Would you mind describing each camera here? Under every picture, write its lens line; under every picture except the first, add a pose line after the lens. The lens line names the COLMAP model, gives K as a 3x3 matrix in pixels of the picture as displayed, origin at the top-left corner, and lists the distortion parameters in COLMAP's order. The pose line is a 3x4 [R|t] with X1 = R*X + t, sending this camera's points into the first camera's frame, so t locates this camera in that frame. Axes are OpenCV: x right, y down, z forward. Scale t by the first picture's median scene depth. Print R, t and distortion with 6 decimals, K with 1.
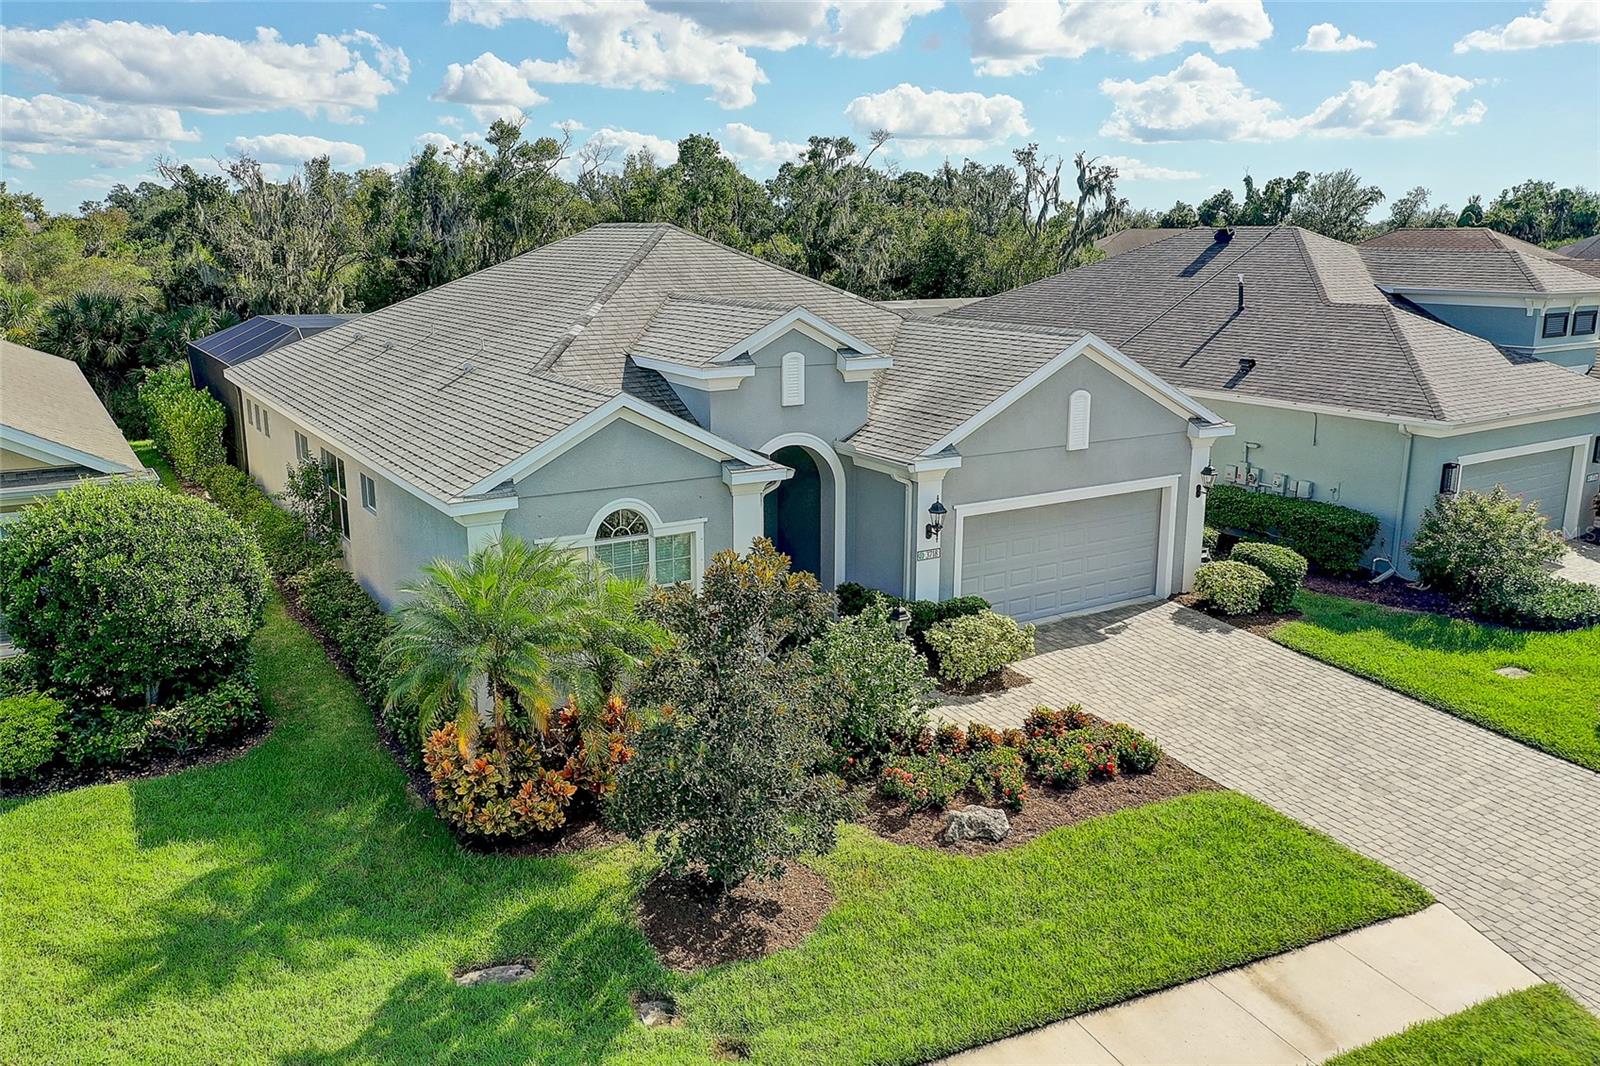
lens RADIAL K [[1251.9, 0, 804.8], [0, 1251.9, 526.5], [0, 0, 1]] dist [0.003343, -0.003163]
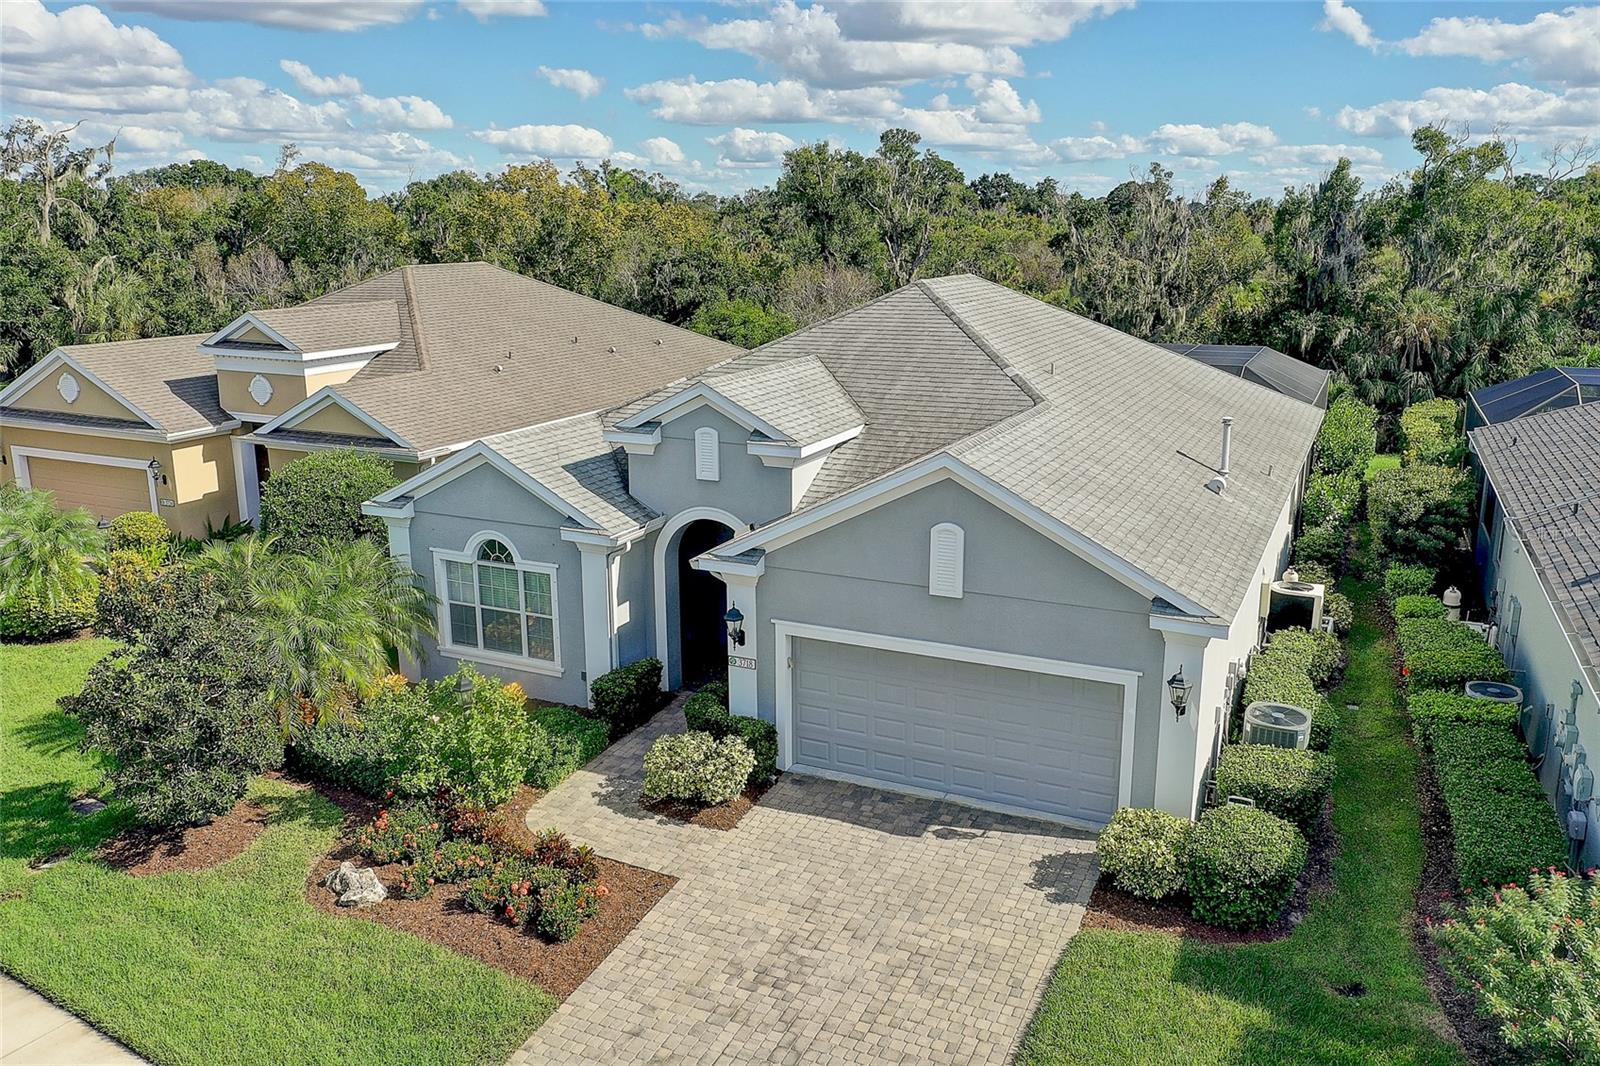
lens RADIAL K [[1251.9, 0, 804.8], [0, 1251.9, 526.5], [0, 0, 1]] dist [0.003343, -0.003163]
pose [[0.545887, 0.196576, -0.814472, 0.826510], [-0.190089, 0.975796, 0.108108, -0.177502], [0.816011, 0.095808, 0.570041, 0.482836]]
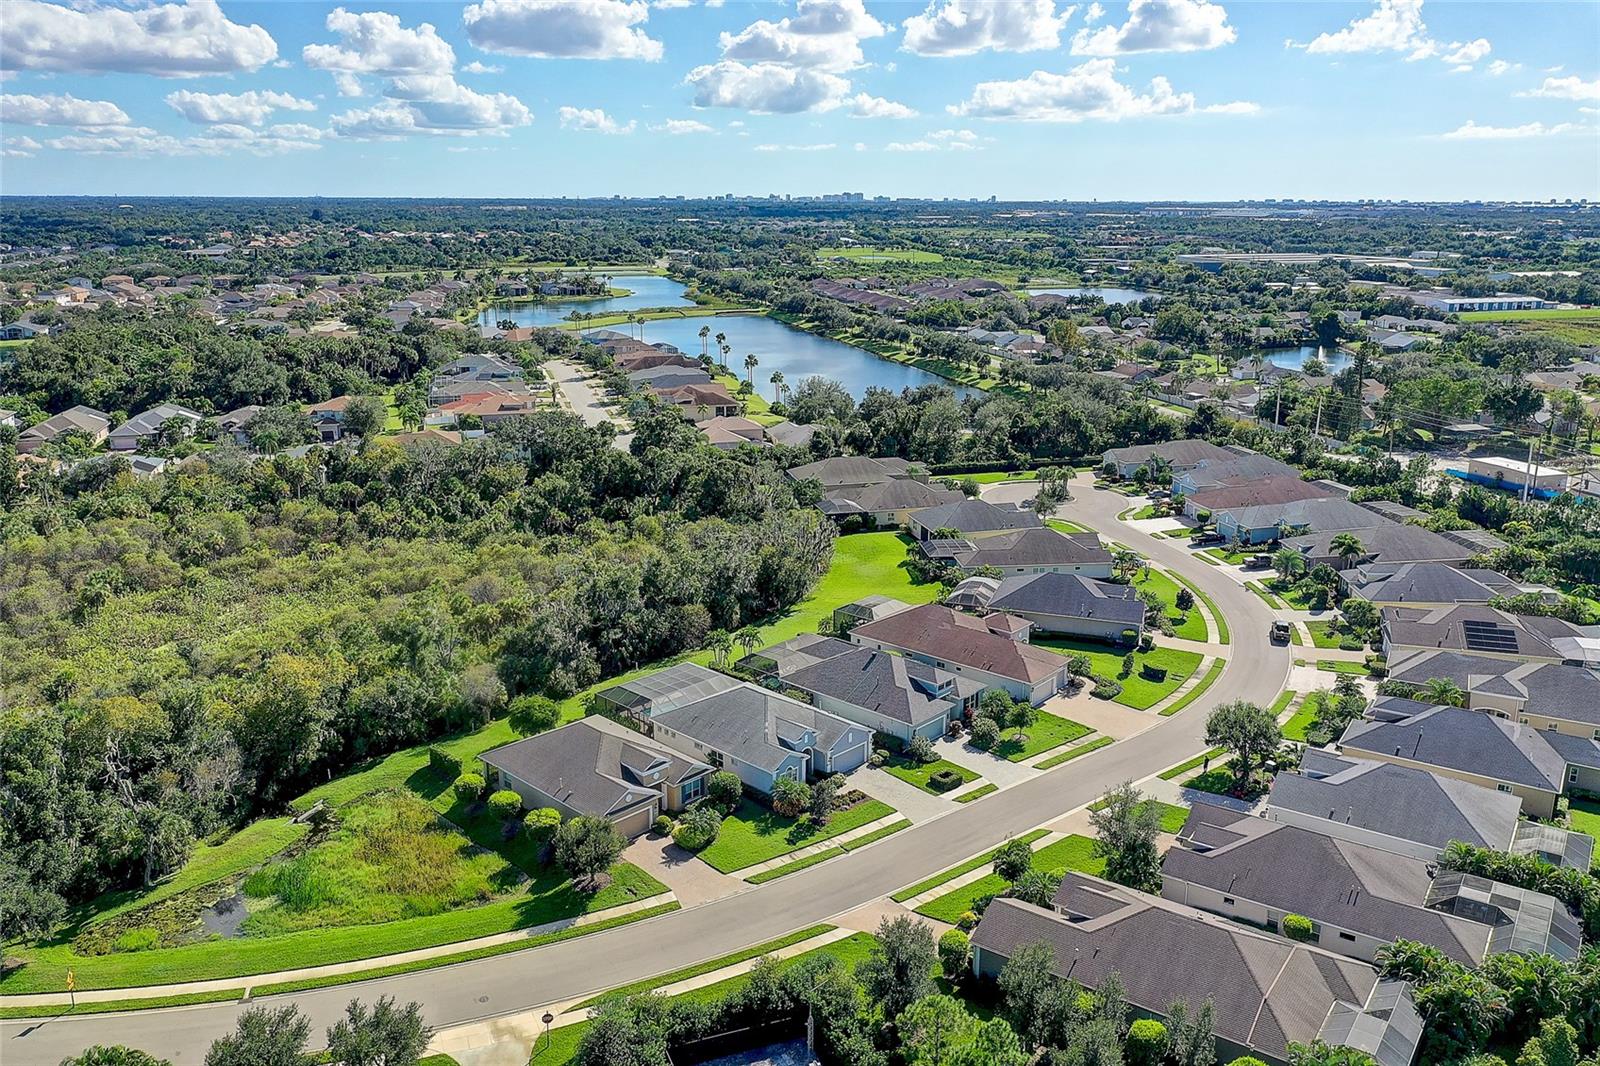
lens RADIAL K [[1251.9, 0, 804.8], [0, 1251.9, 526.5], [0, 0, 1]] dist [0.003343, -0.003163]
pose [[0.969431, -0.058473, 0.238296, -1.370597], [0.052725, 0.998145, 0.030428, -1.297303], [-0.239633, -0.016934, 0.970716, -4.780209]]
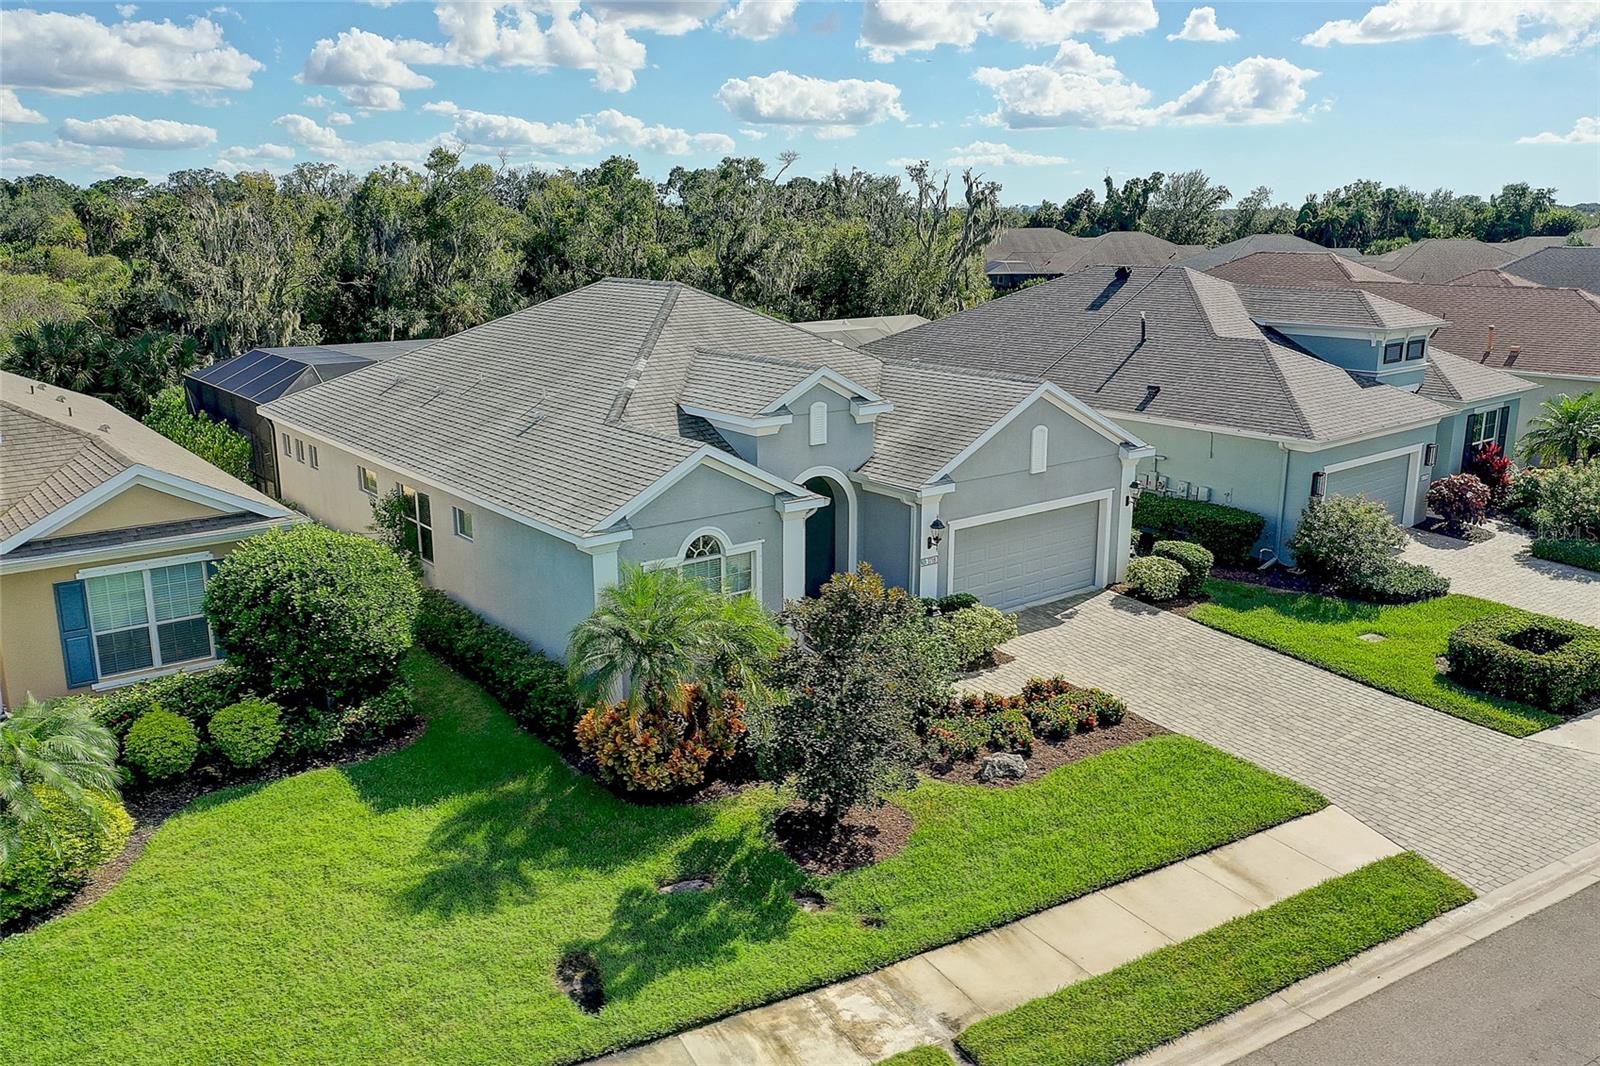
lens RADIAL K [[1251.9, 0, 804.8], [0, 1251.9, 526.5], [0, 0, 1]] dist [0.003343, -0.003163]
pose [[0.994095, -0.028248, 0.104772, -0.149917], [0.026978, 0.999545, 0.013524, -0.031497], [-0.105107, -0.010617, 0.994404, -0.225309]]
